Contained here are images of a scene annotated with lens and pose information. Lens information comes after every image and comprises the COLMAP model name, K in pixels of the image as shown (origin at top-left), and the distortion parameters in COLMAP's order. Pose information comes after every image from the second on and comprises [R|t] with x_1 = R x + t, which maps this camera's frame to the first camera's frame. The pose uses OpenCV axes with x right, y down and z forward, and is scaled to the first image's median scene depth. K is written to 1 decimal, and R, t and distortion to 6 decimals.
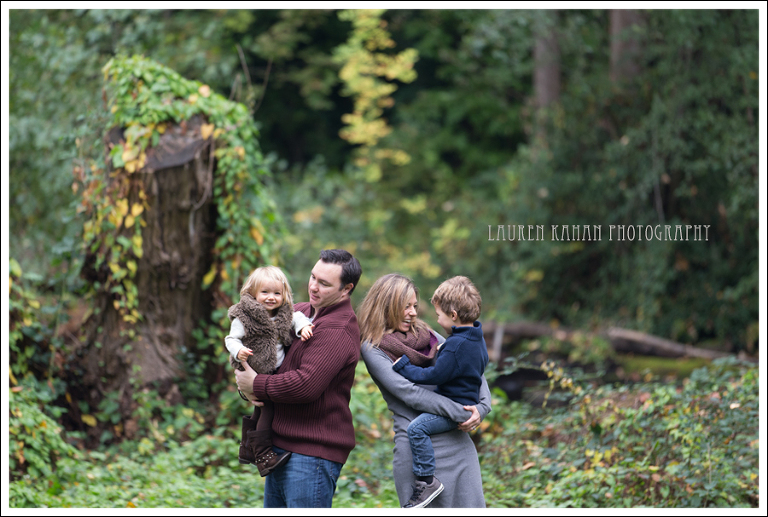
lens RADIAL K [[3926.5, 0, 385.0], [0, 3926.5, 257.1], [0, 0, 1]] dist [0.162358, 0.000000]
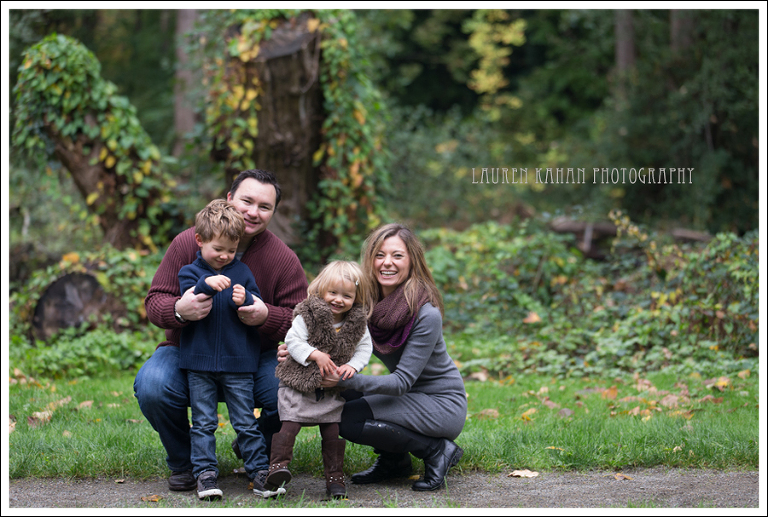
lens RADIAL K [[2412.3, 0, 384.6], [0, 2412.3, 260.2], [0, 0, 1]] dist [-0.035253, 0.000000]
pose [[0.997873, -0.018082, -0.062635, 0.017655], [0.019081, 0.999699, 0.015398, 0.025492], [0.062338, -0.016561, 0.997918, 0.305102]]
